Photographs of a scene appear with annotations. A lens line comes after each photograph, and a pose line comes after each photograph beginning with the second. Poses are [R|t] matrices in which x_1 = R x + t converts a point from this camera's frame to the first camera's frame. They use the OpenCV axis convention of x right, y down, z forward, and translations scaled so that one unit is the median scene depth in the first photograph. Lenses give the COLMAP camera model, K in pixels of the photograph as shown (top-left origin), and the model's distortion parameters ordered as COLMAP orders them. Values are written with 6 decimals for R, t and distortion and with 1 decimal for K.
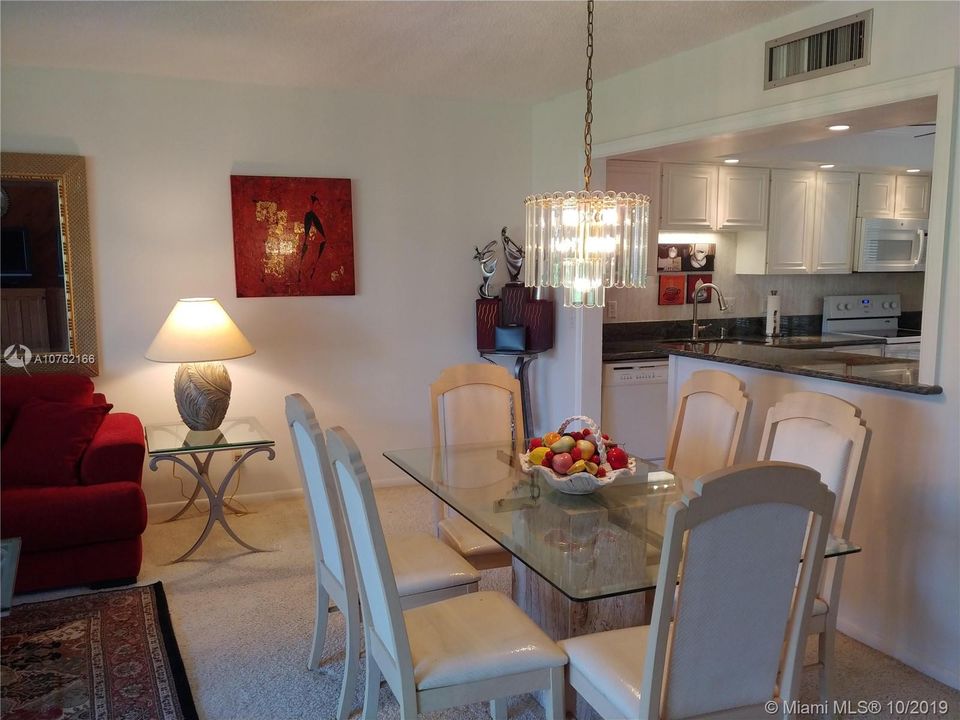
lens RADIAL K [[790.8, 0, 480.0], [0, 790.8, 360.0], [0, 0, 1]] dist [0.035662, -0.006059]
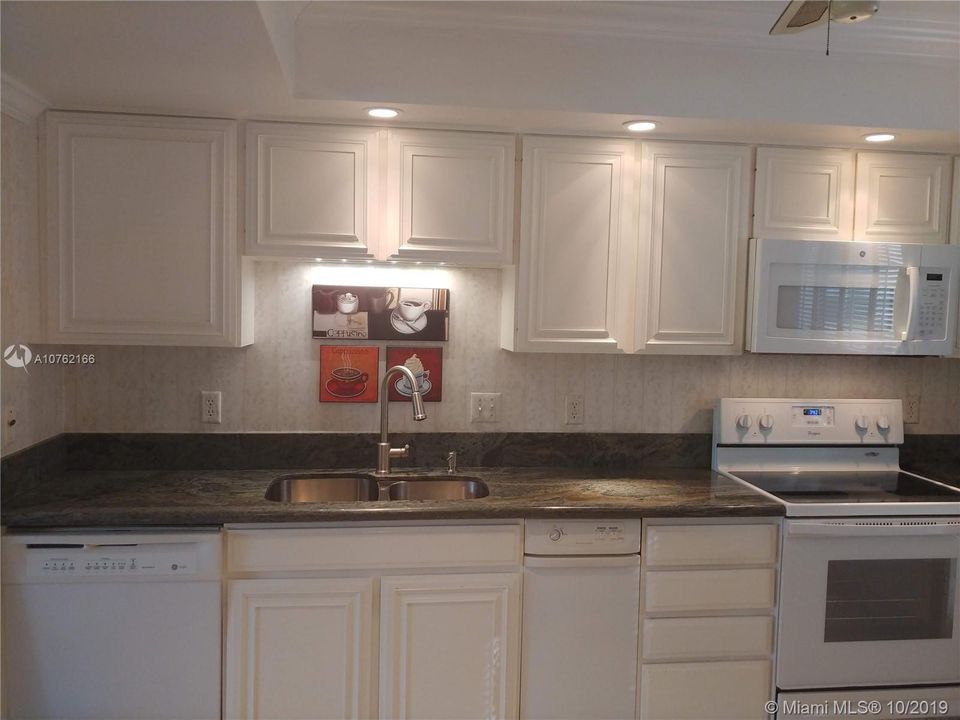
lens RADIAL K [[790.8, 0, 480.0], [0, 790.8, 360.0], [0, 0, 1]] dist [0.035662, -0.006059]
pose [[0.960966, 0.036573, -0.274239, 0.464440], [-0.054849, 0.996734, -0.059272, -0.071605], [0.271175, 0.072000, 0.959833, 0.521384]]
